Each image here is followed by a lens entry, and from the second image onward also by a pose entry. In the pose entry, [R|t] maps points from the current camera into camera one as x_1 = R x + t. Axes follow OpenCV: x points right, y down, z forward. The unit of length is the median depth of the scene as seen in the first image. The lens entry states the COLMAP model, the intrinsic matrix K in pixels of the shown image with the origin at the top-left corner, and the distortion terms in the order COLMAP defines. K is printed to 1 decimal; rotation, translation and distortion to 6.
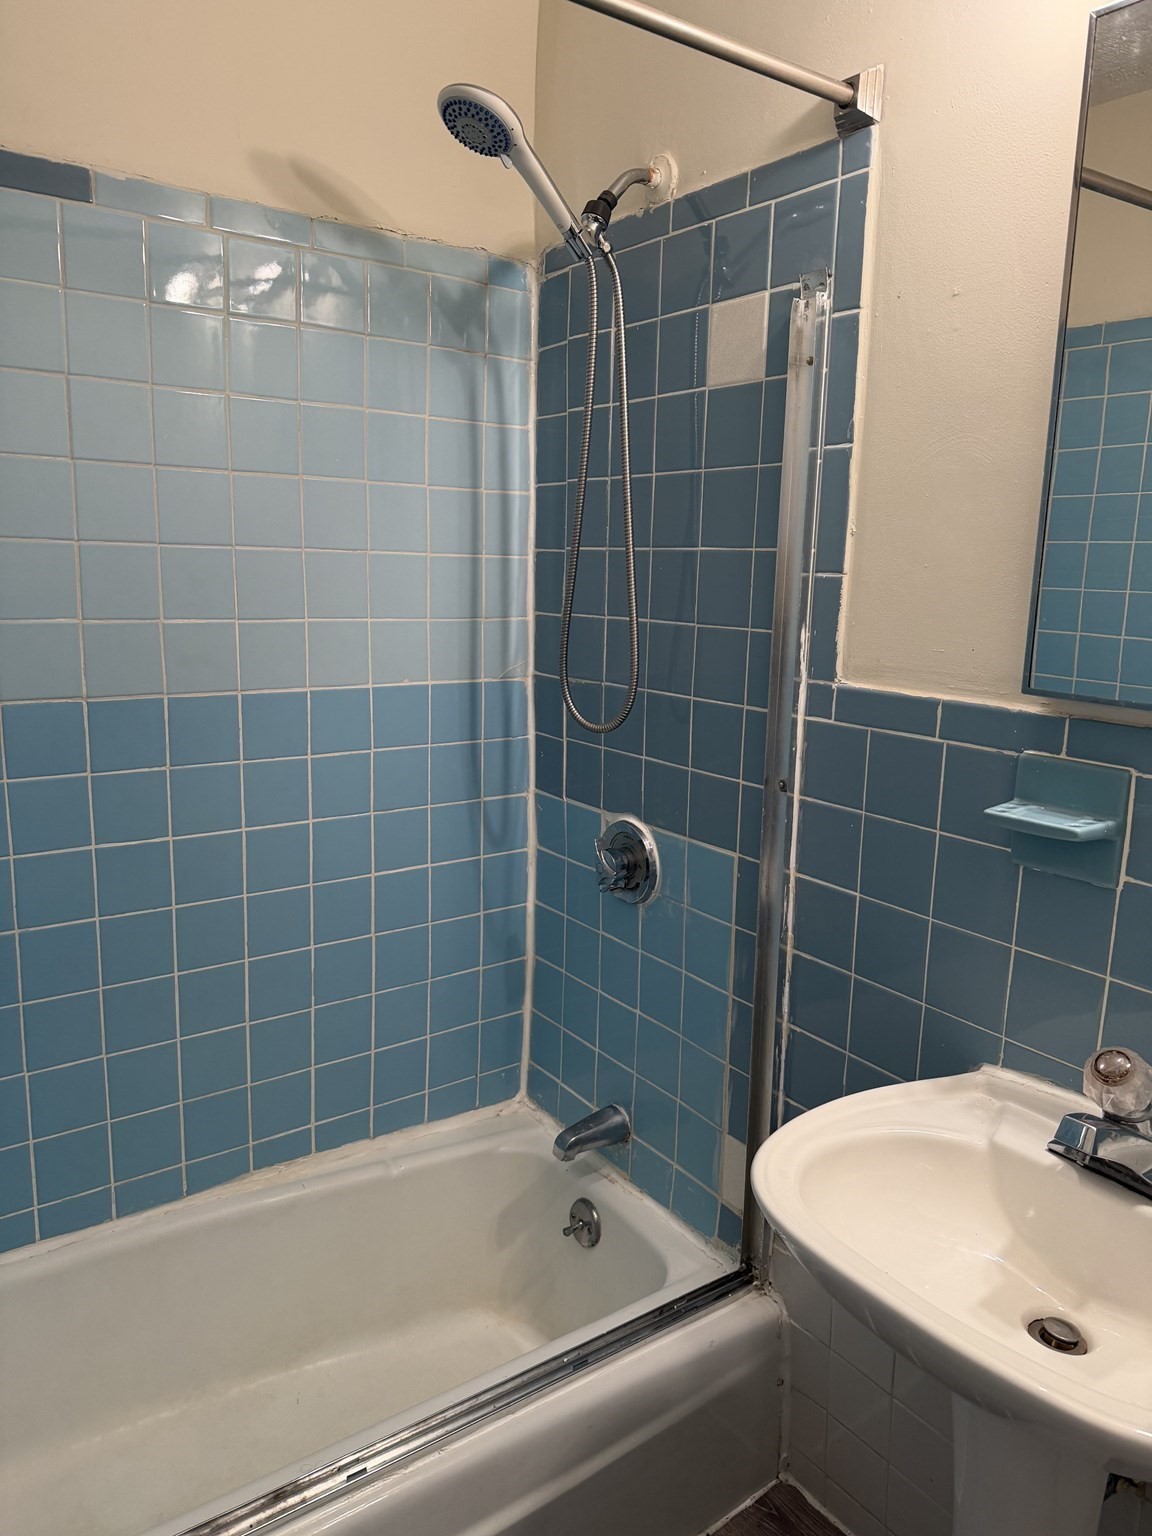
lens RADIAL K [[1070.7, 0, 576.4], [0, 1070.7, 762.9], [0, 0, 1]] dist [0.117883, -0.149352]
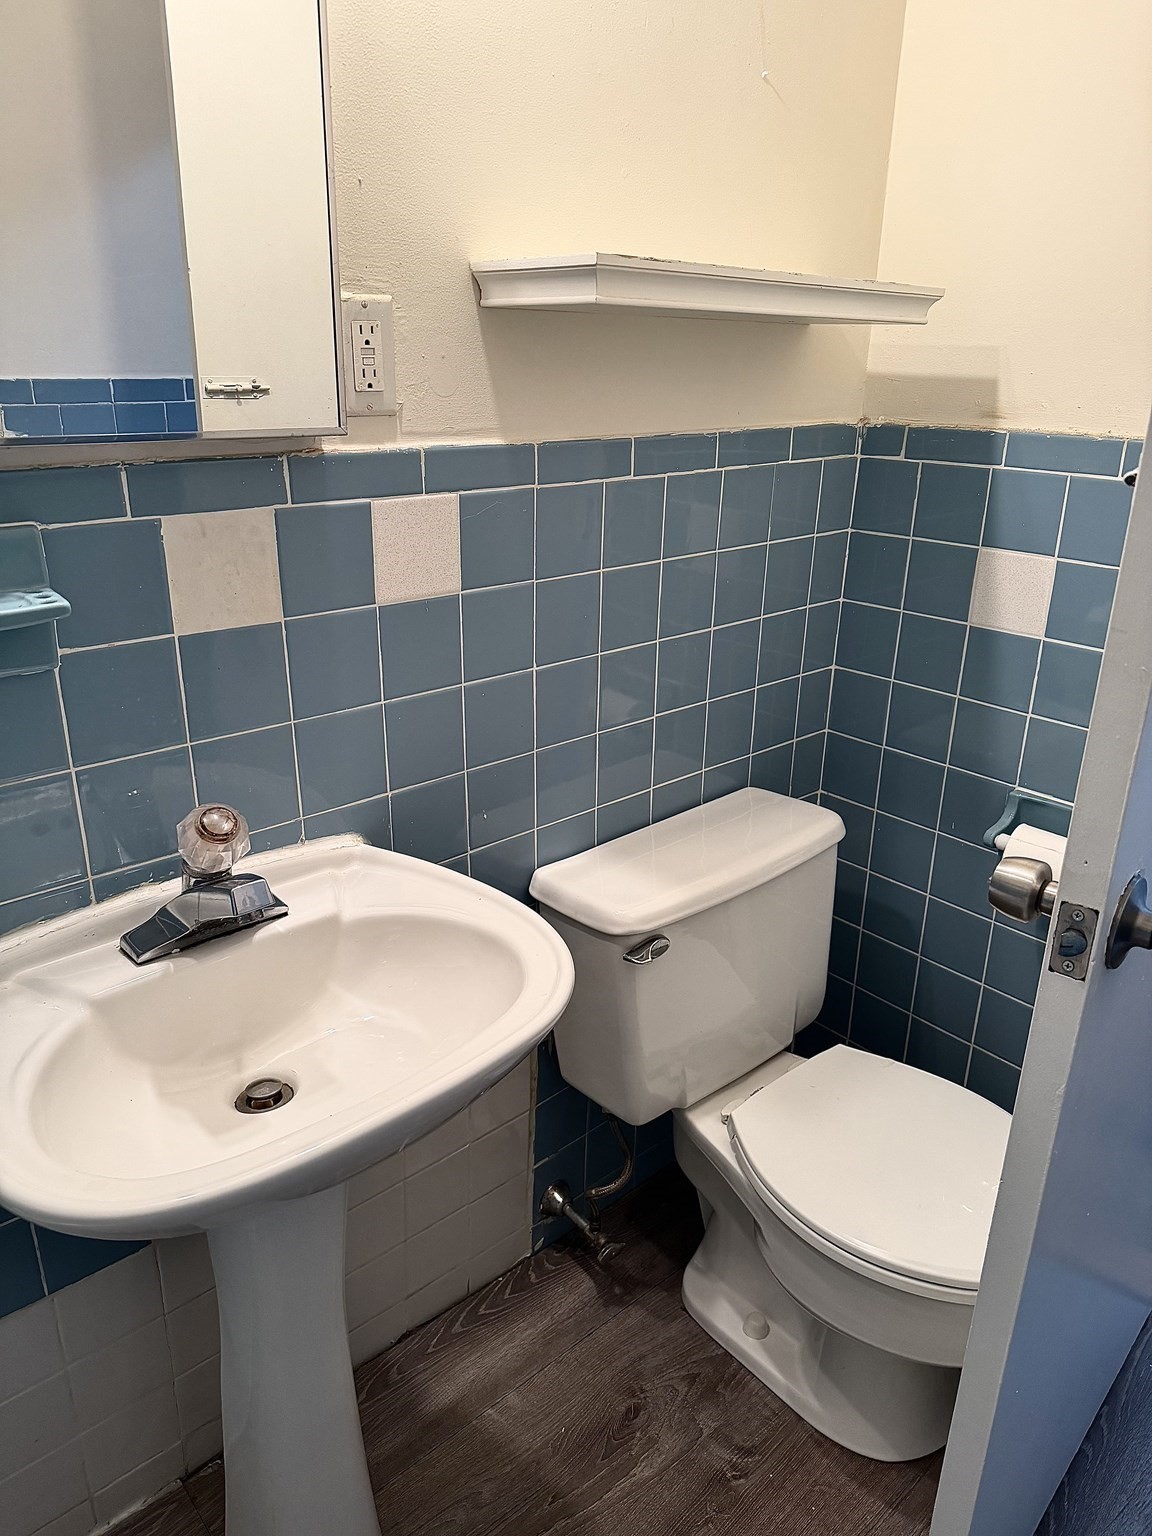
lens RADIAL K [[1077.5, 0, 576.0], [0, 1077.5, 768.0], [0, 0, 1]] dist [0.138379, -0.156146]
pose [[-0.114485, -0.389279, 0.913977, -0.389407], [0.123653, 0.907288, 0.401919, -0.115547], [-0.985699, 0.159029, -0.055735, 0.719859]]
